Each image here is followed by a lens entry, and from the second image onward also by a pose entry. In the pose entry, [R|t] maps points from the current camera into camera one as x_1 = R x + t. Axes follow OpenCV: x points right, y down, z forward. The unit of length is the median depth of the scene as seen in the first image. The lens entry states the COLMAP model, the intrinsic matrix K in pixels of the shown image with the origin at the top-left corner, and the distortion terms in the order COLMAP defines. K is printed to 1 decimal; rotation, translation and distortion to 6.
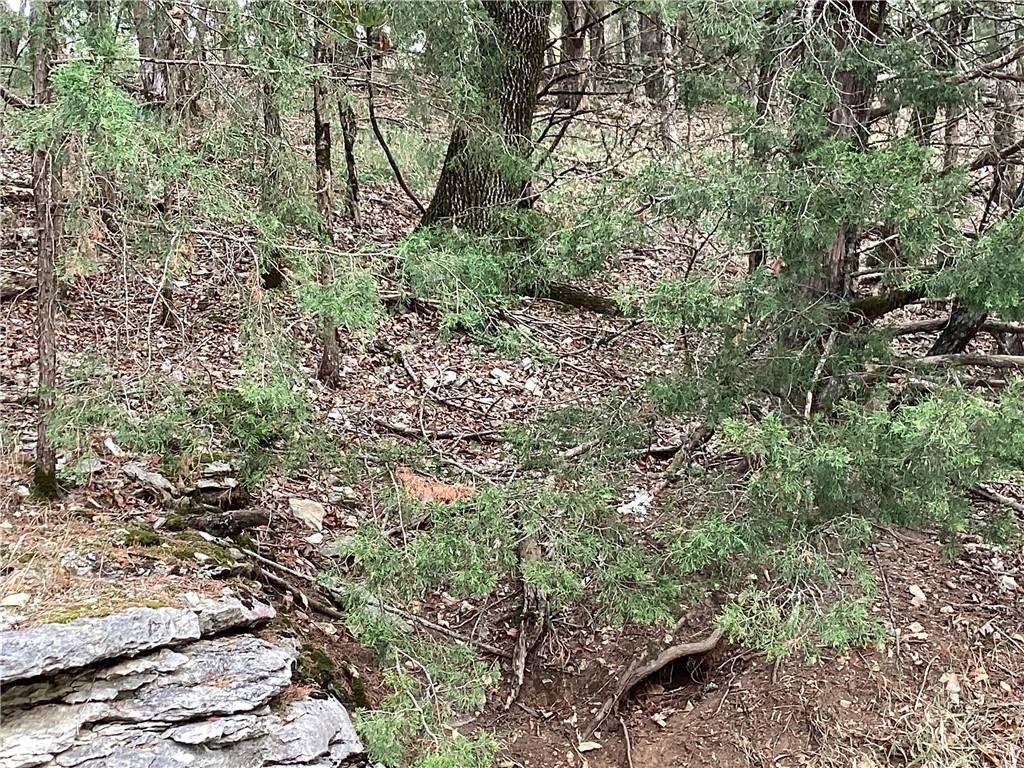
lens RADIAL K [[1737.3, 0, 515.0], [0, 1737.3, 385.7], [0, 0, 1]] dist [0.116060, 0.000000]
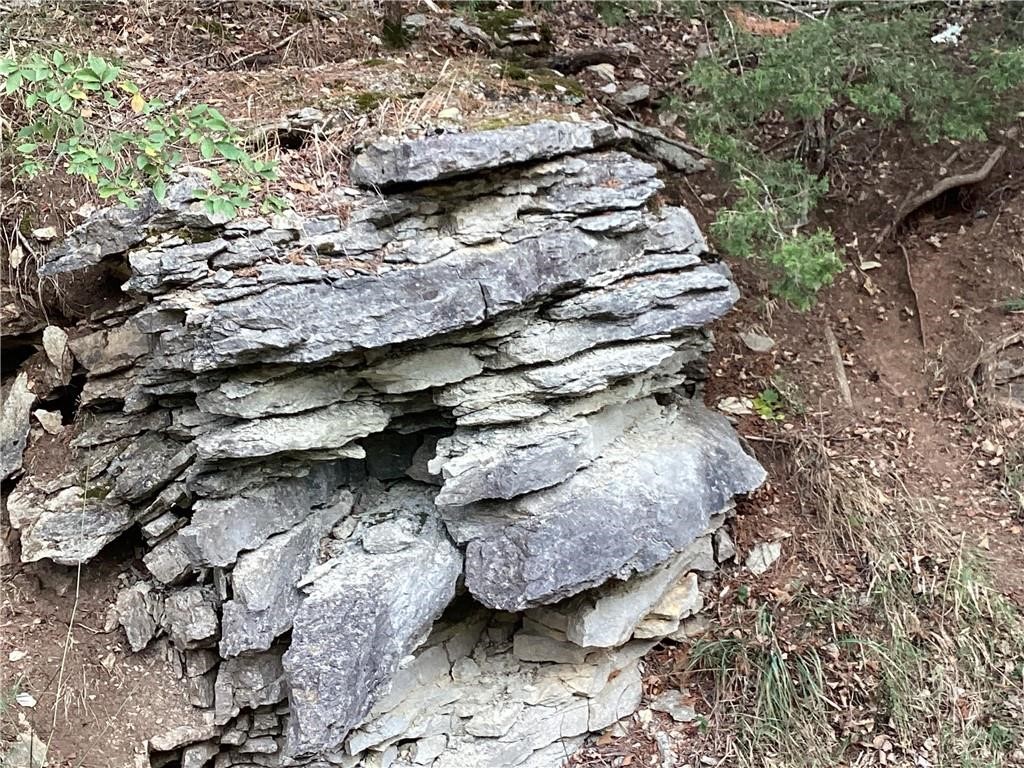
lens RADIAL K [[1737.3, 0, 508.9], [0, 1737.3, 380.0], [0, 0, 1]] dist [0.116060, 0.000000]
pose [[0.995976, 0.000539, -0.089614, -0.127854], [0.019613, 0.974428, 0.223842, 0.031285], [0.087443, -0.224699, 0.970497, -0.187951]]
